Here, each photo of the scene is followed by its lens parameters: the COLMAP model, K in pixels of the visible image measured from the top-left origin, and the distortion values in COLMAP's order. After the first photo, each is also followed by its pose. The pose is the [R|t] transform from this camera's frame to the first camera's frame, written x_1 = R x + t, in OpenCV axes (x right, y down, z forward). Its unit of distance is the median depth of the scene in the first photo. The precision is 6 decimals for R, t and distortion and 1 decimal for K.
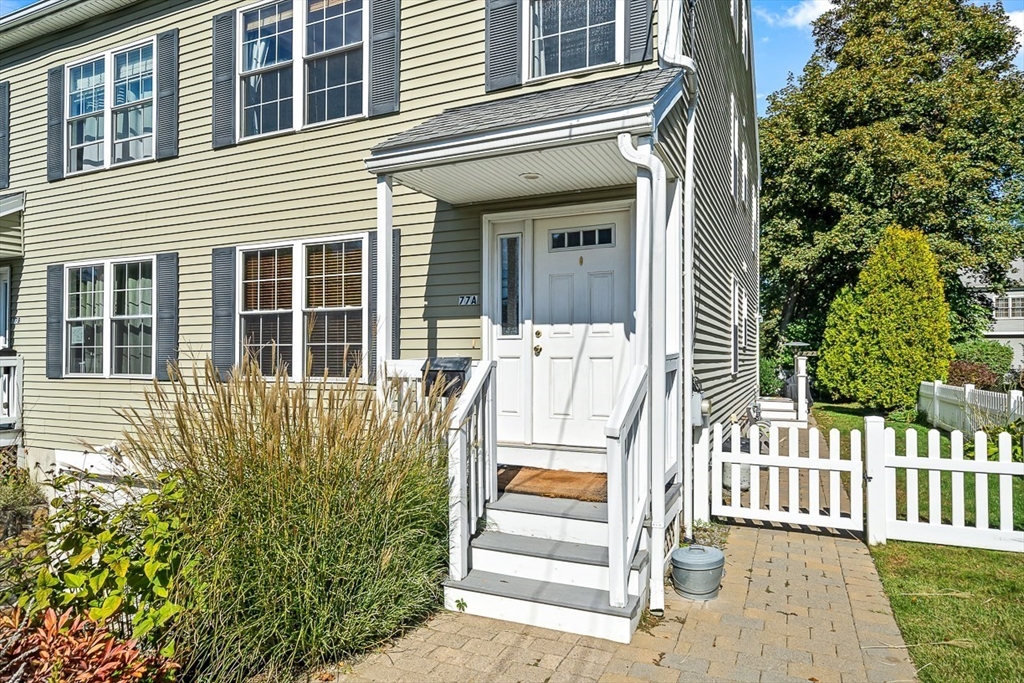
lens RADIAL K [[622.2, 0, 511.2], [0, 622.2, 337.3], [0, 0, 1]] dist [0.005916, 0.002948]
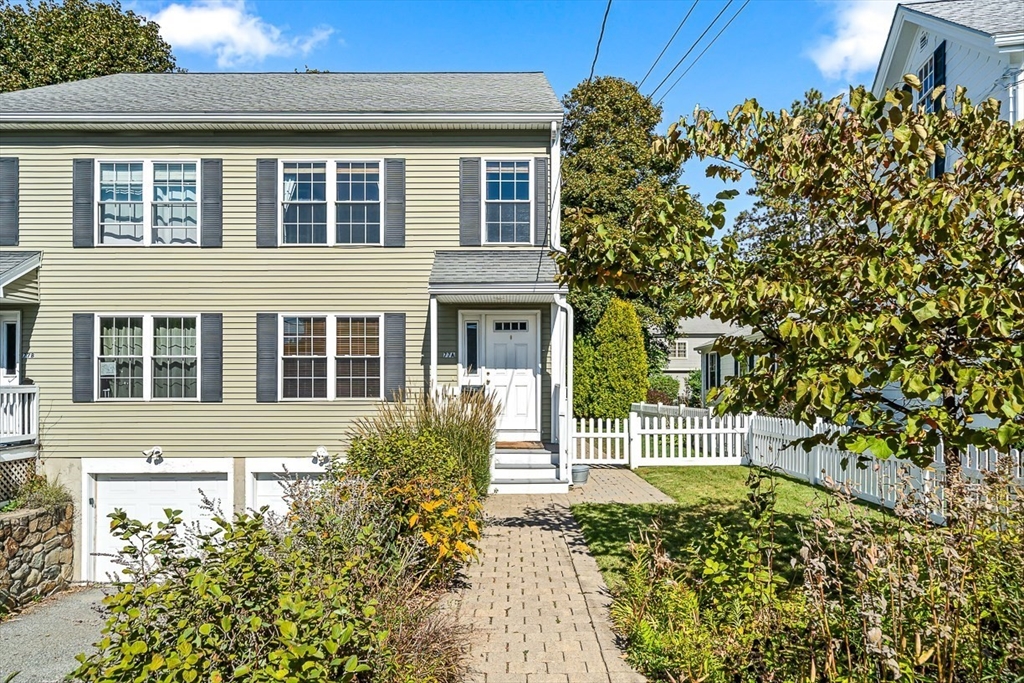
lens RADIAL K [[641.3, 0, 512.0], [0, 641.3, 341.5], [0, 0, 1]] dist [0.032431, 0.000481]
pose [[0.911322, 0.030477, 0.410565, -0.521109], [-0.014190, 0.998989, -0.042659, -0.015107], [-0.411450, 0.033050, 0.910833, -0.630137]]
